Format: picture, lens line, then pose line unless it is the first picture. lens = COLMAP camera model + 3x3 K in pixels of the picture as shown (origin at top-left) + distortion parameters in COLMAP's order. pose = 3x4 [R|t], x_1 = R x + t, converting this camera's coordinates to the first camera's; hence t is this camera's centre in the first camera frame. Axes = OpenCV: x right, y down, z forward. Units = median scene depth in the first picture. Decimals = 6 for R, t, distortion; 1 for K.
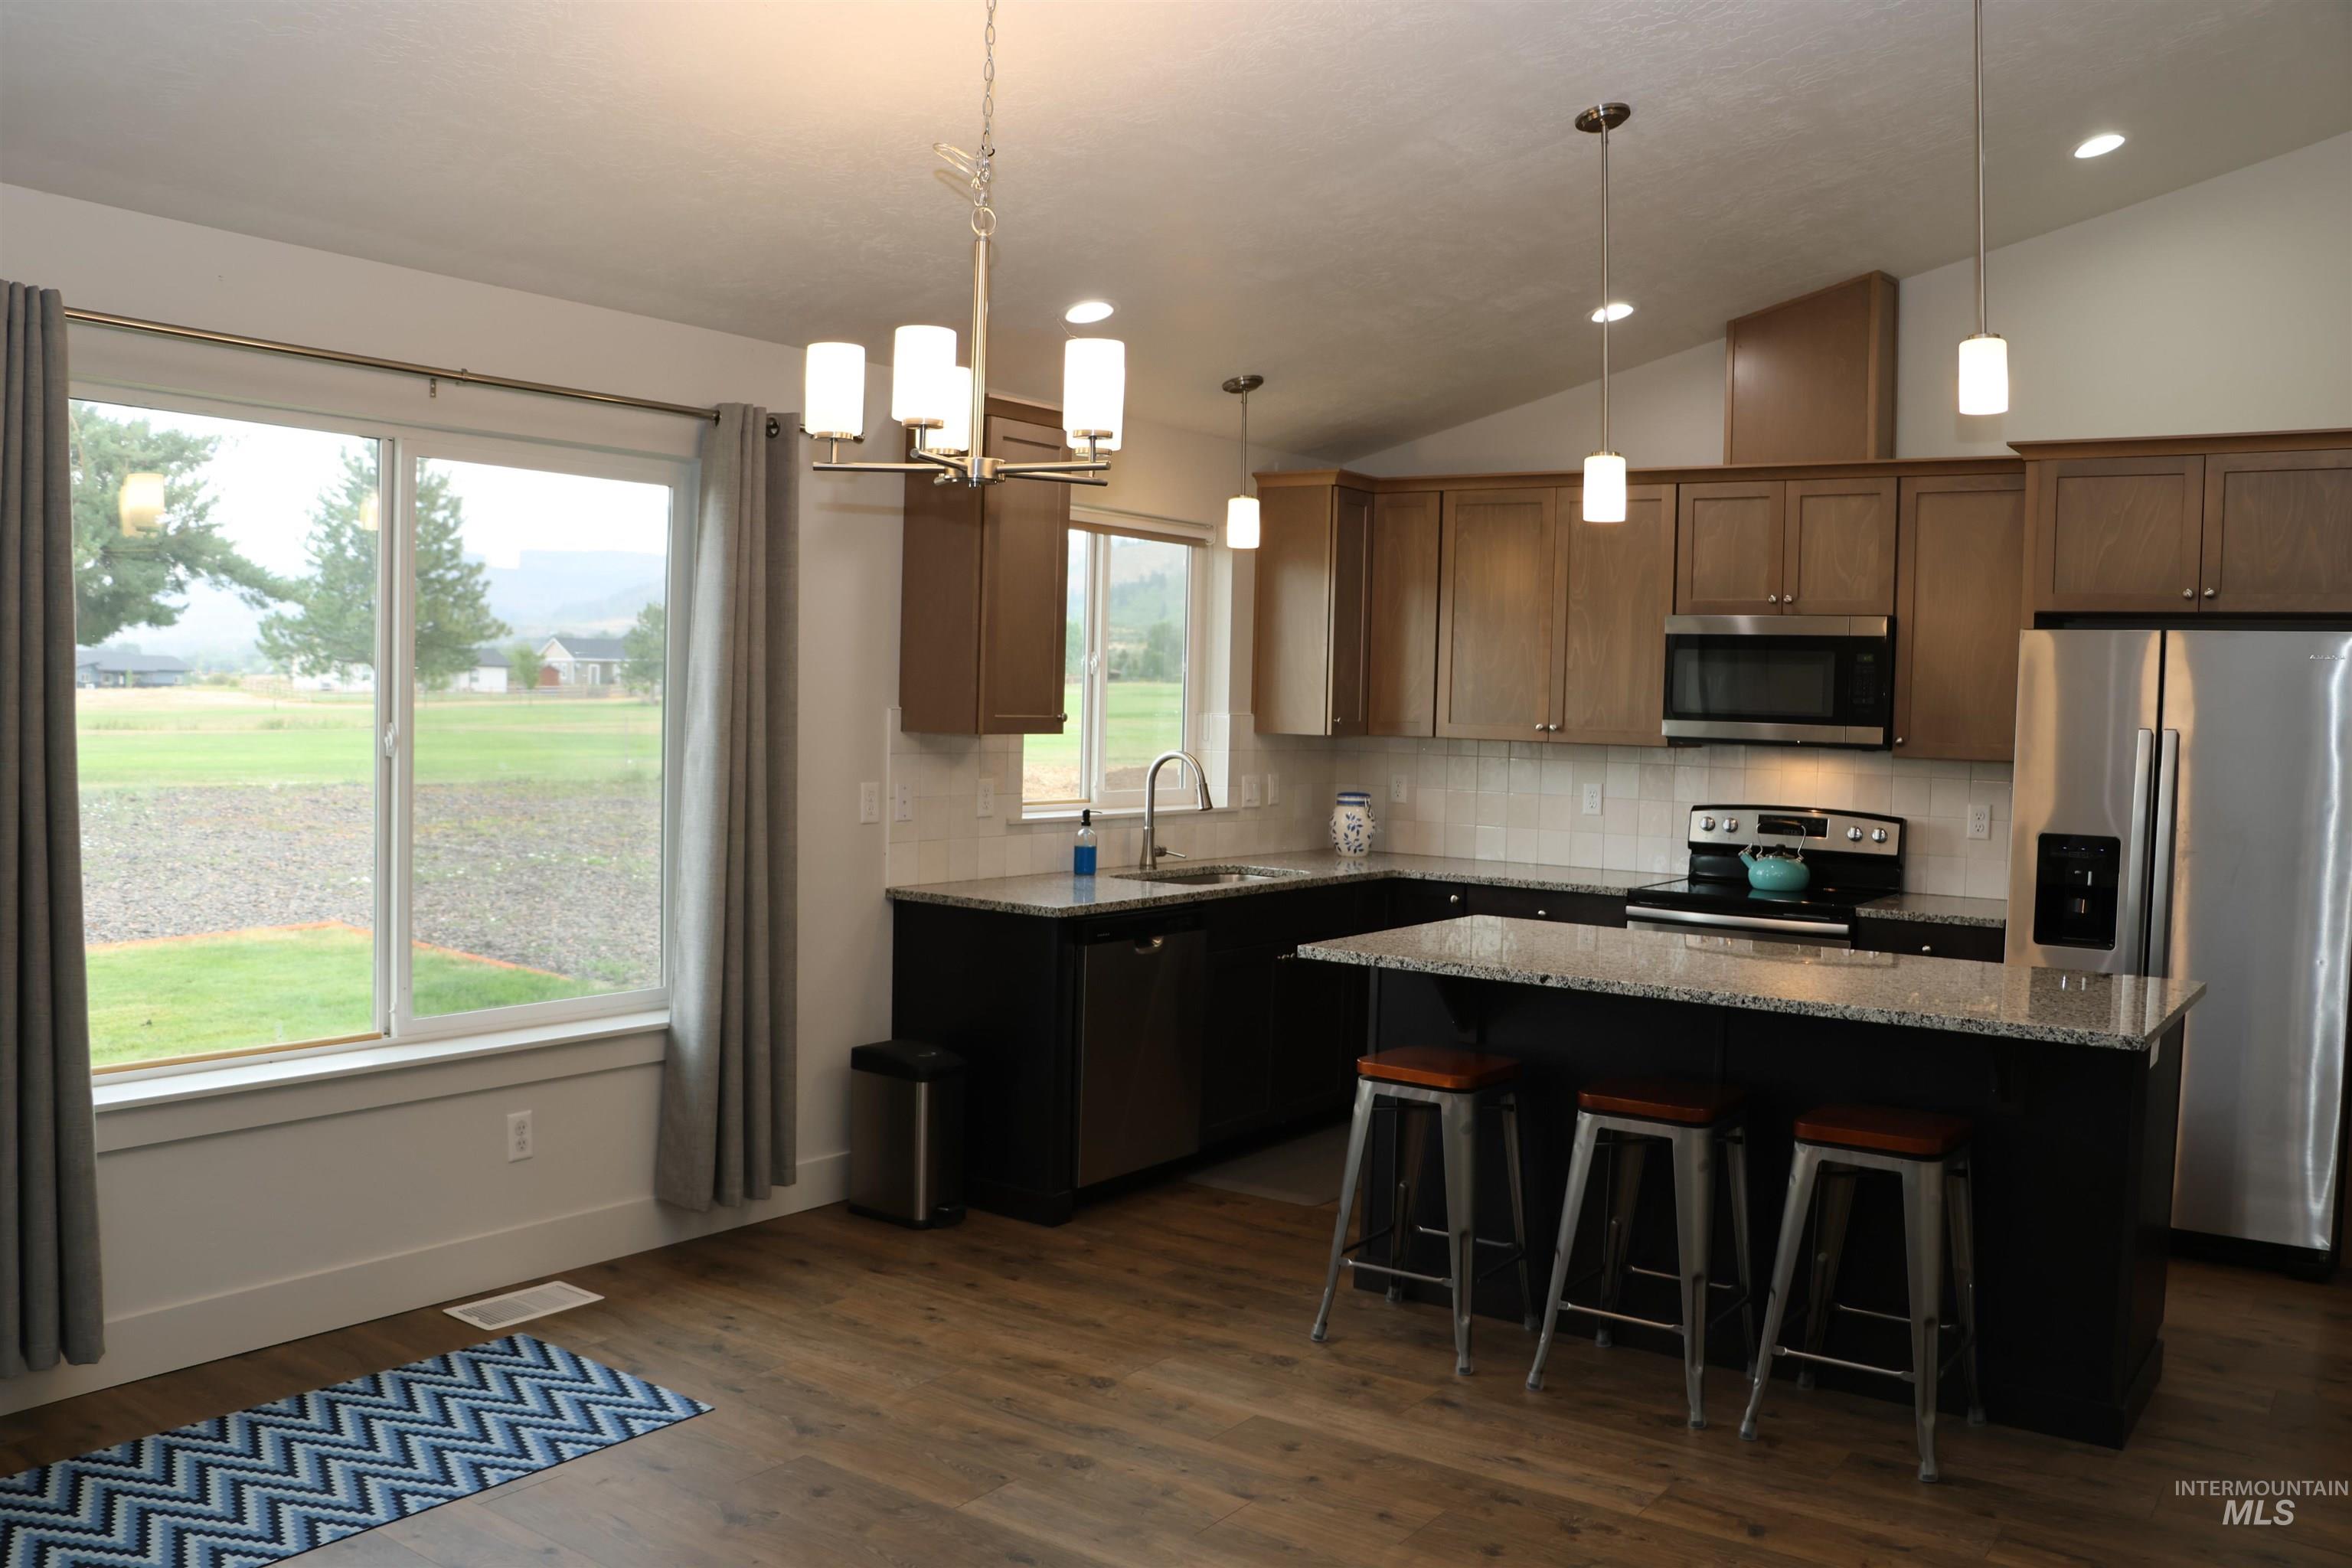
lens RADIAL K [[1918.7, 0, 1166.9], [0, 1918.7, 799.7], [0, 0, 1]] dist [-0.171604, 0.102603]
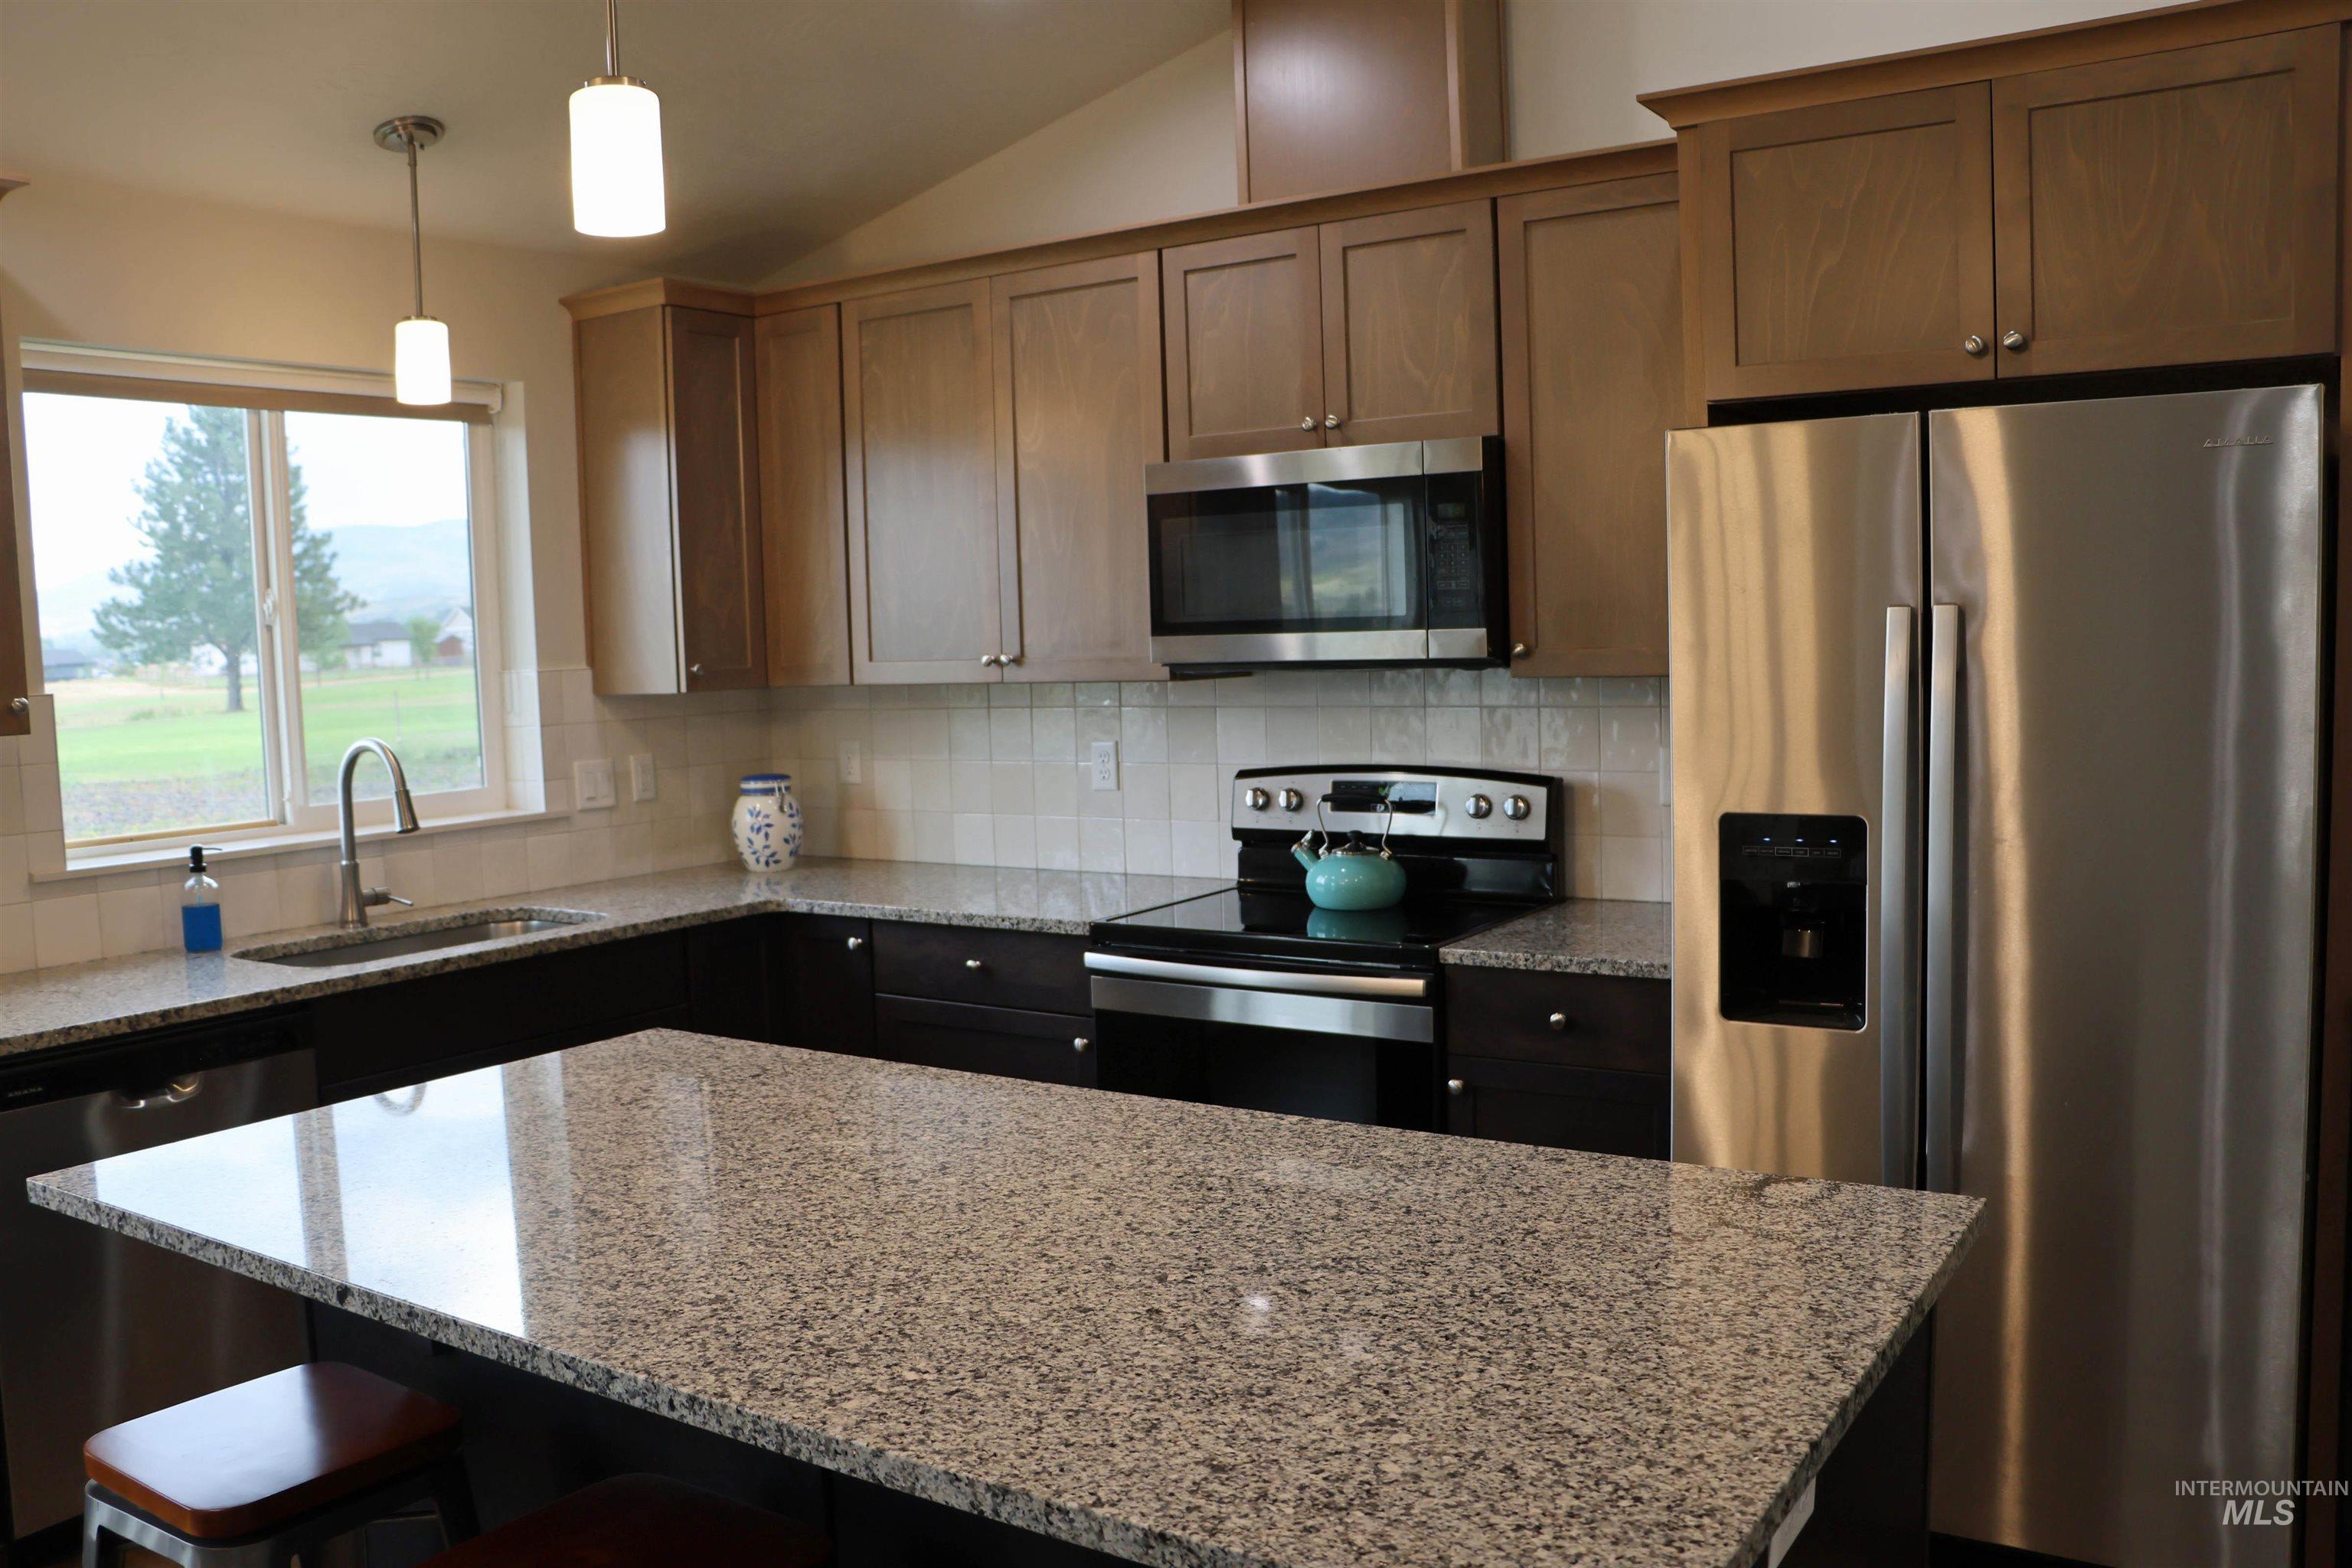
lens RADIAL K [[1918.7, 0, 1189.6], [0, 1918.7, 780.0], [0, 0, 1]] dist [-0.171604, 0.102603]
pose [[0.997264, -0.061798, 0.040562, 0.247034], [0.060687, 0.997761, 0.028093, -0.012898], [-0.042207, -0.025554, 0.998782, 0.387123]]
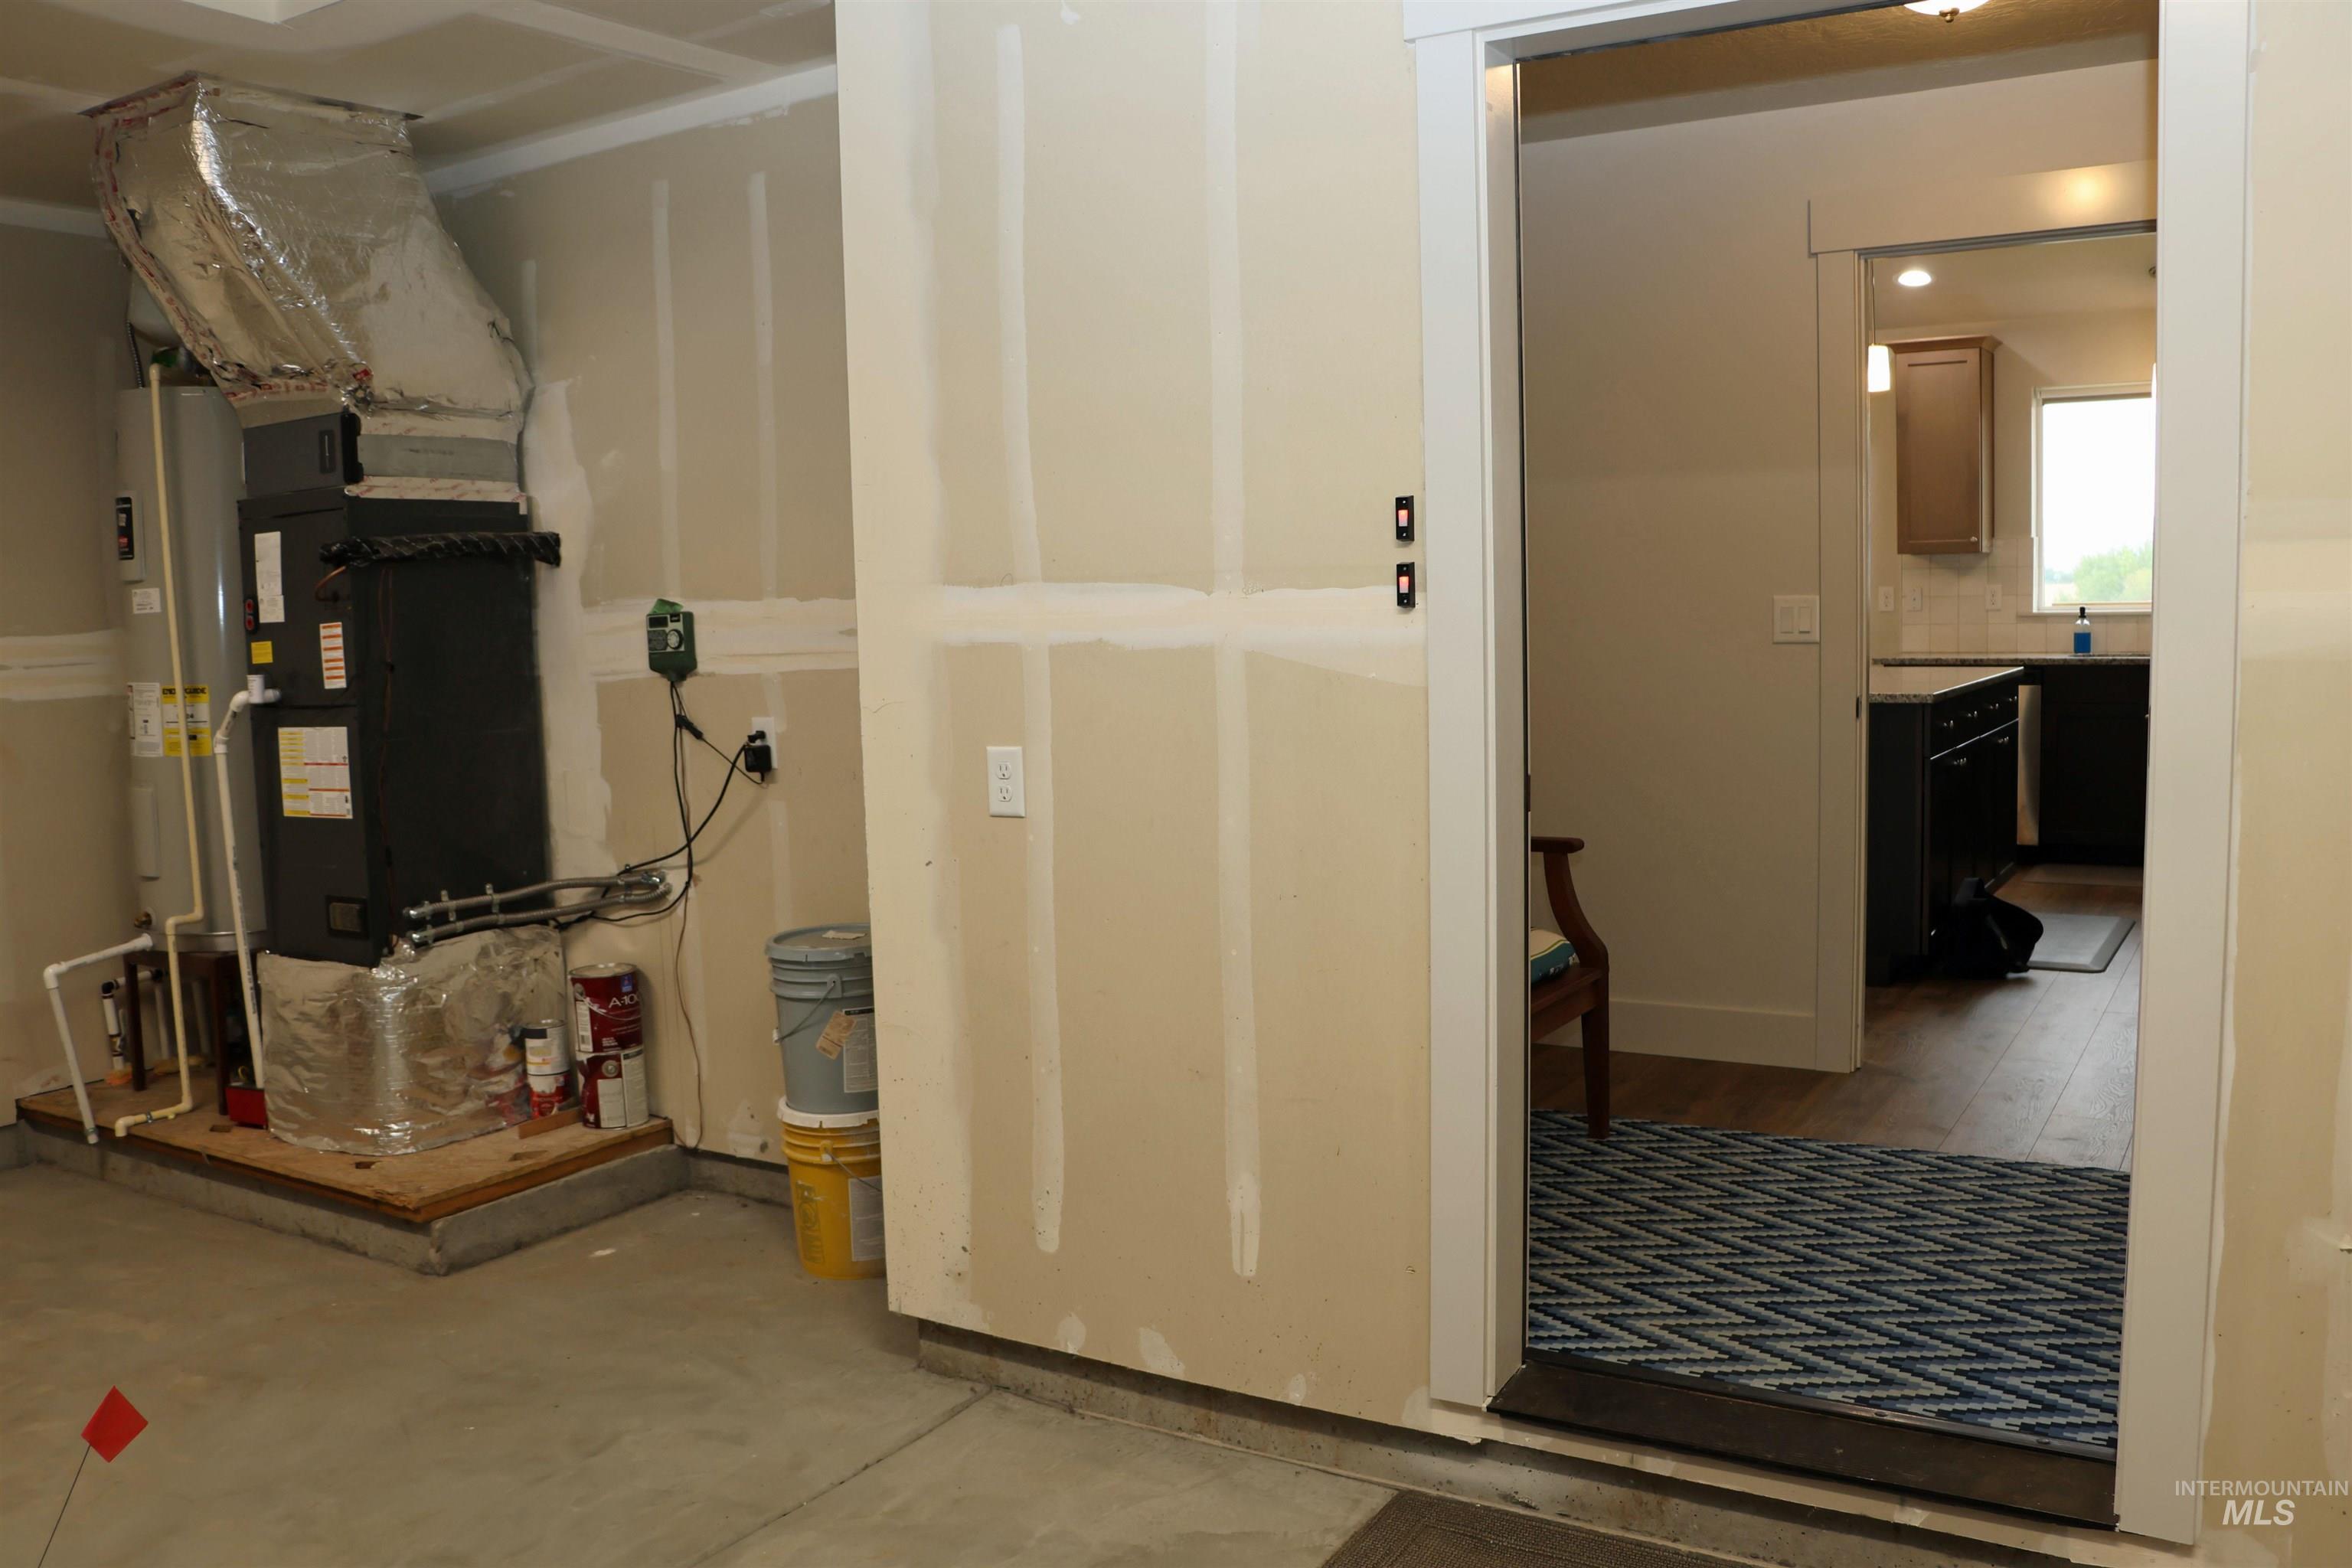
lens RADIAL K [[1918.7, 0, 1177.2], [0, 1918.7, 787.4], [0, 0, 1]] dist [-0.171604, 0.102603]
pose [[0.069817, 0.077717, -0.994528, 1.224970], [-0.022834, 0.996824, 0.076293, 0.047470], [0.997298, 0.017383, 0.071370, 0.244330]]
